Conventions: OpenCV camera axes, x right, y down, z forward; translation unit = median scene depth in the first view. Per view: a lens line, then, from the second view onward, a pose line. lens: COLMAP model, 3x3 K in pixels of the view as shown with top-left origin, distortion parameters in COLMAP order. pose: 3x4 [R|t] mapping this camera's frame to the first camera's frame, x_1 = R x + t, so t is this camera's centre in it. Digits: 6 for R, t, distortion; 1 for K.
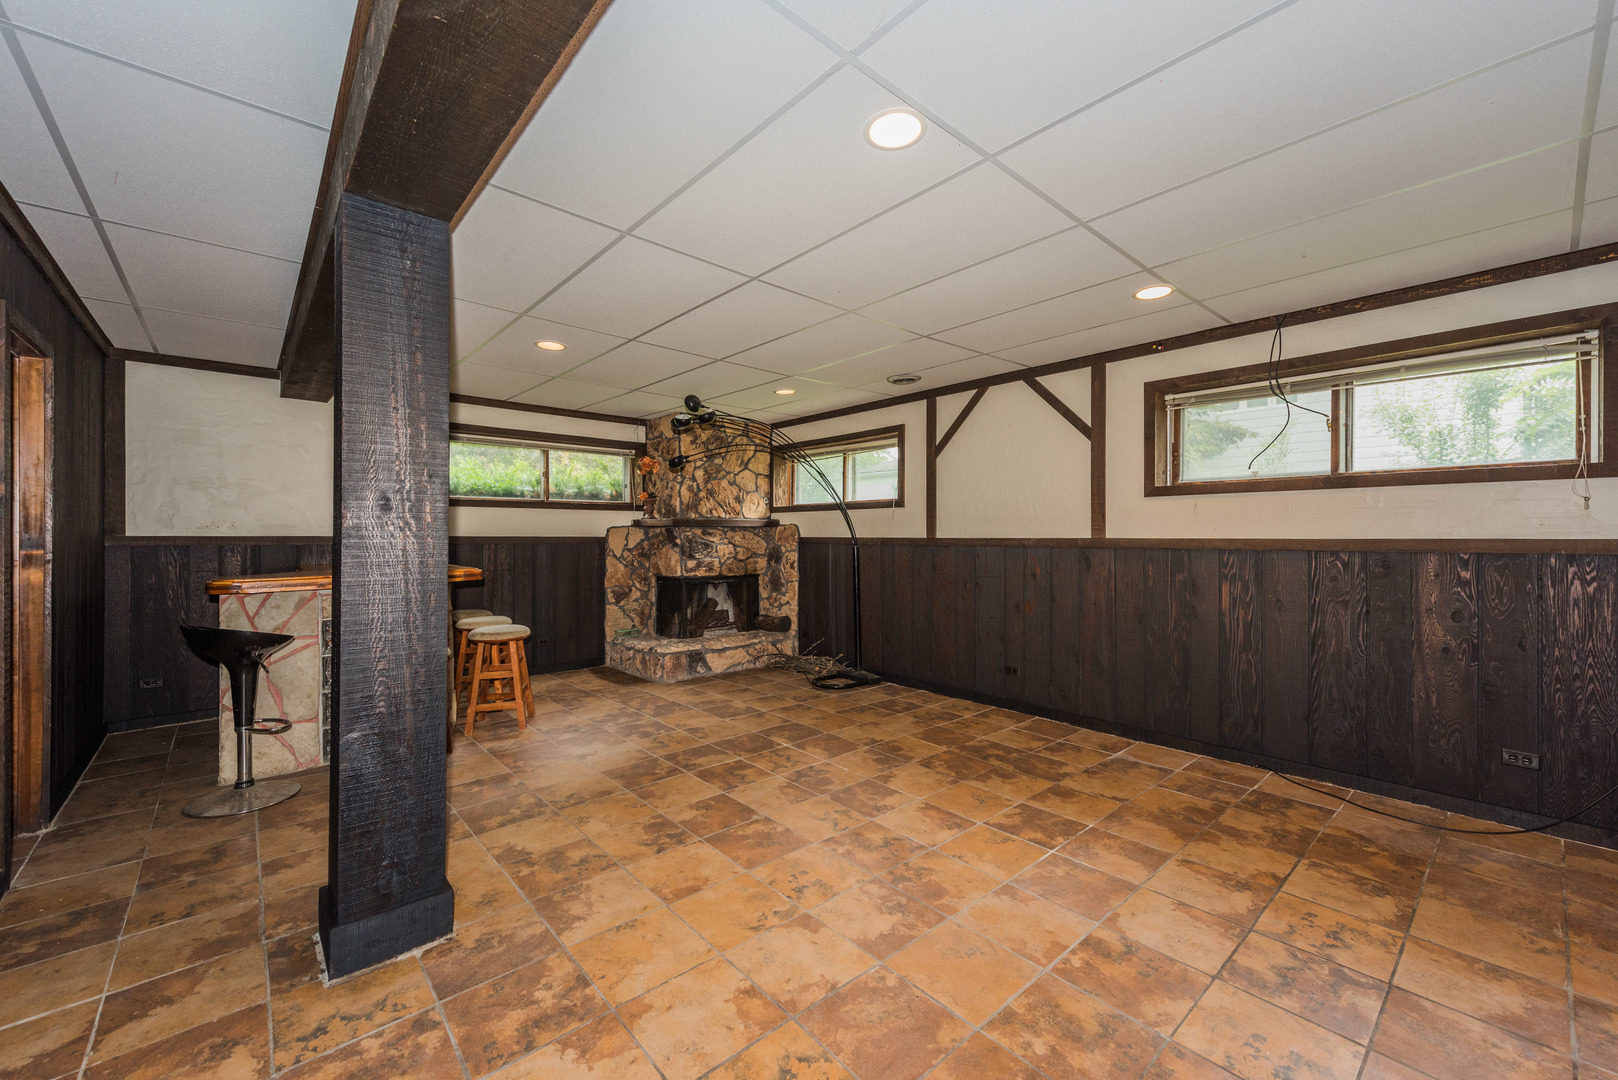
lens RADIAL K [[639.1, 0, 824.4], [0, 639.1, 533.2], [0, 0, 1]] dist [0.011718, -0.003393]
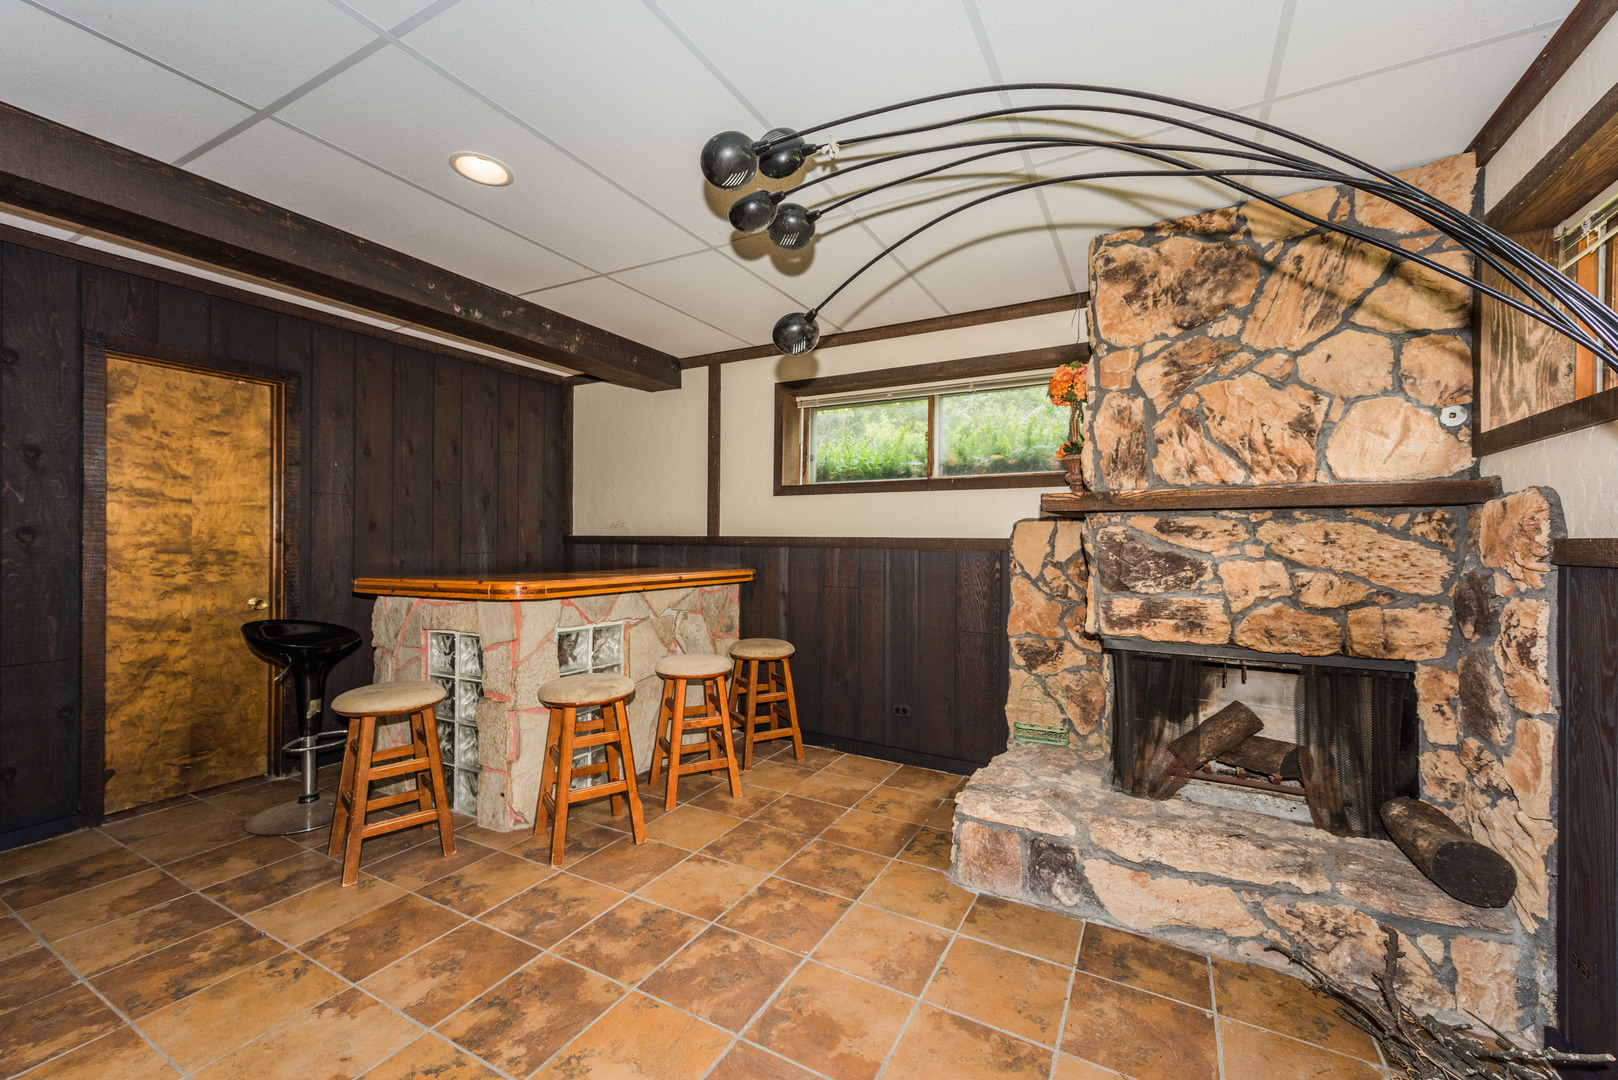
lens RADIAL K [[639.1, 0, 806.5], [0, 639.1, 537.0], [0, 0, 1]] dist [0.011718, -0.003393]
pose [[0.321317, -0.004828, -0.946959, 0.114433], [-0.003060, 0.999976, -0.006136, 0.008832], [0.946967, 0.004869, 0.321295, 0.749185]]
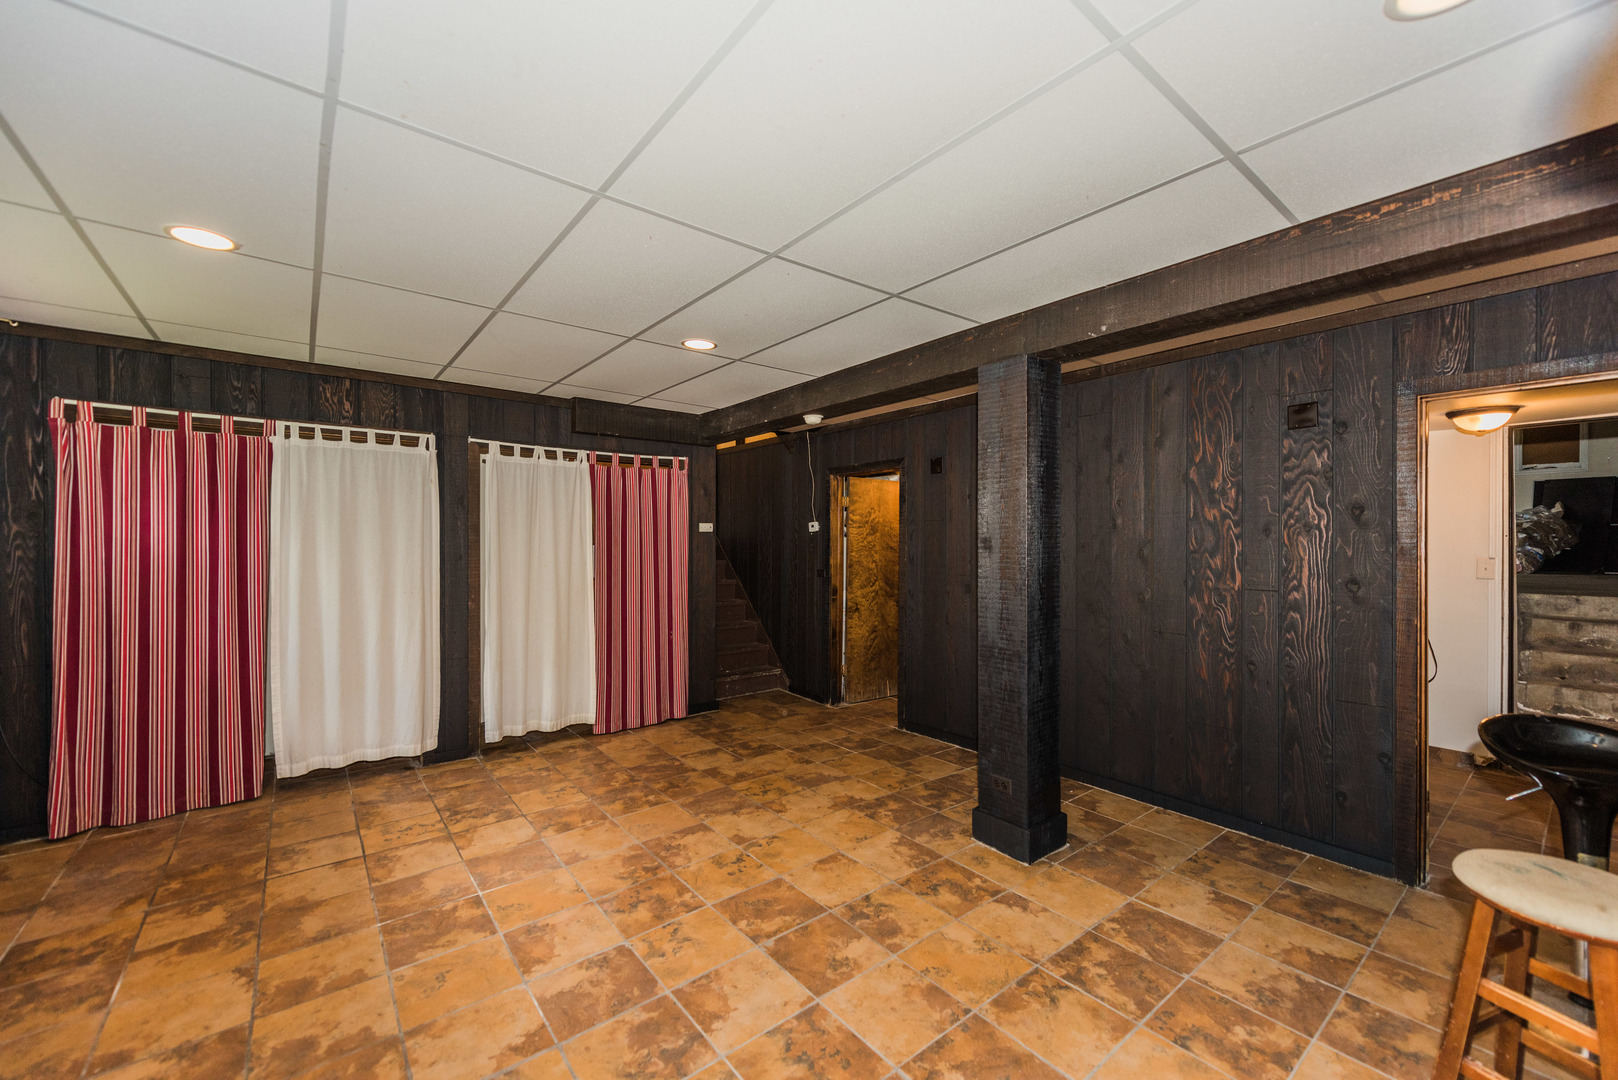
lens RADIAL K [[639.1, 0, 817.2], [0, 639.1, 541.5], [0, 0, 1]] dist [0.011718, -0.003393]
pose [[-0.998200, -0.000905, 0.059970, -0.107108], [-0.001401, 0.999965, -0.008221, -0.023428], [-0.059960, -0.008290, -0.998166, 0.903146]]
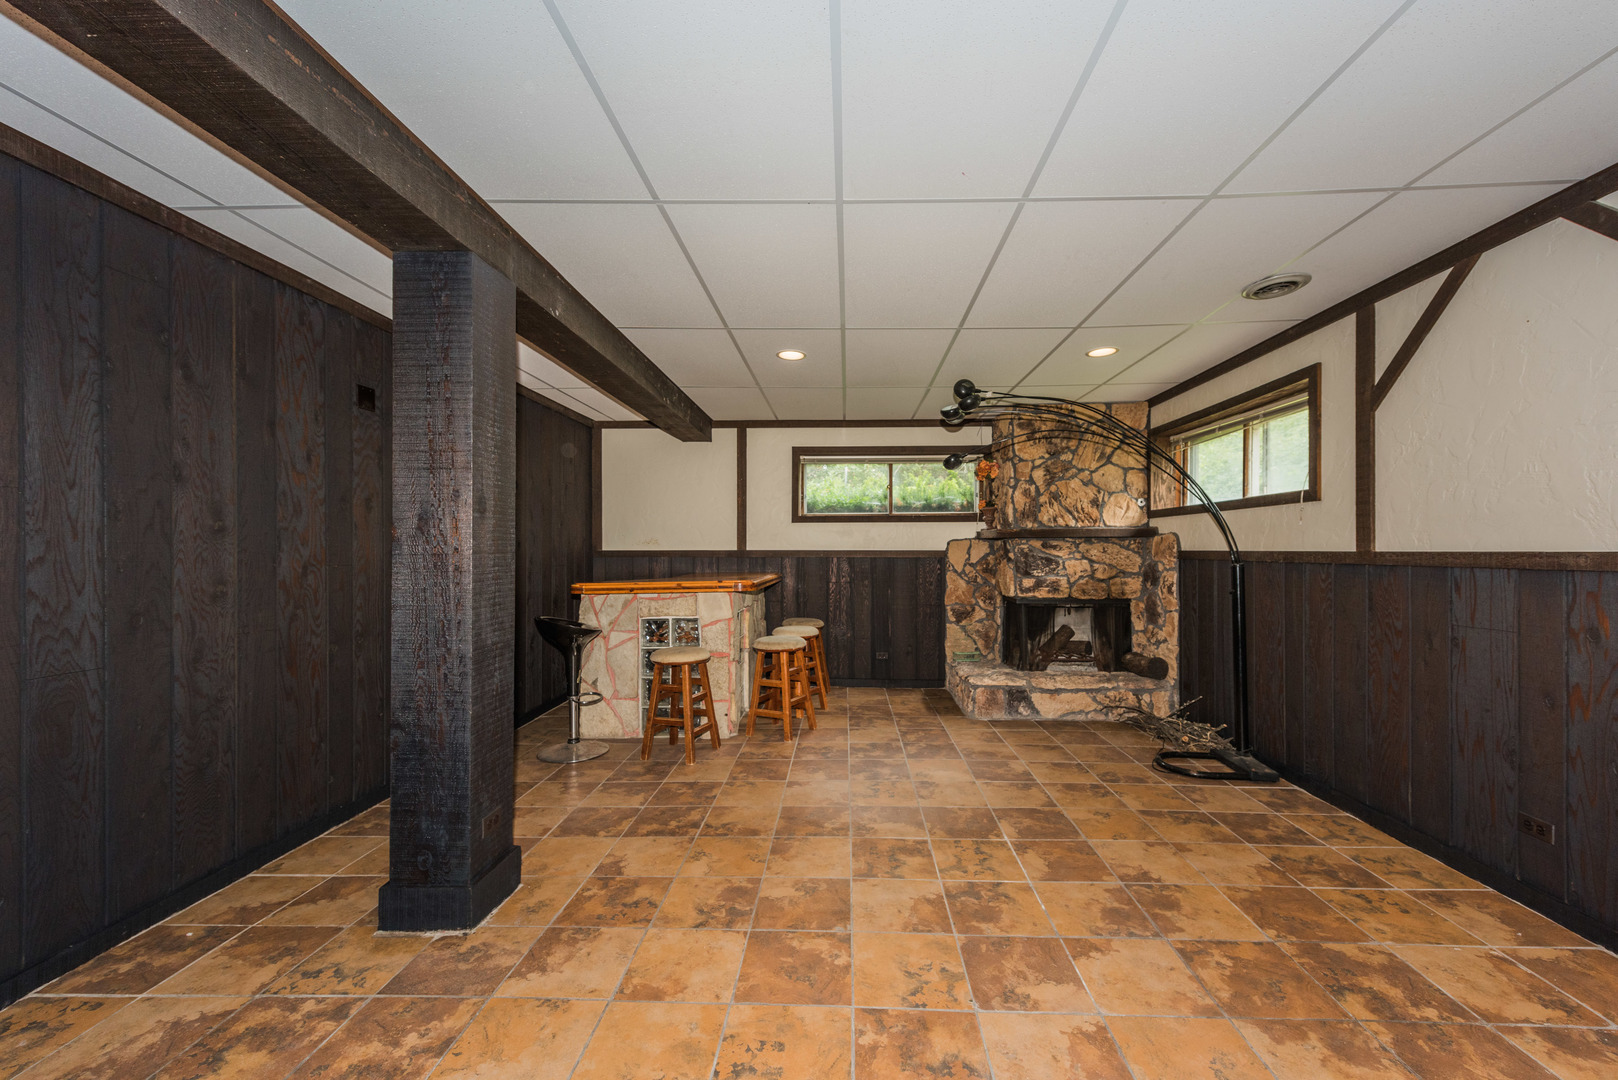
lens RADIAL K [[639.1, 0, 826.3], [0, 639.1, 545.6], [0, 0, 1]] dist [0.011718, -0.003393]
pose [[0.719725, -0.006500, -0.694228, 0.202592], [0.005665, 0.999978, -0.003489, 0.000790], [0.694236, -0.001422, 0.719746, 0.229862]]
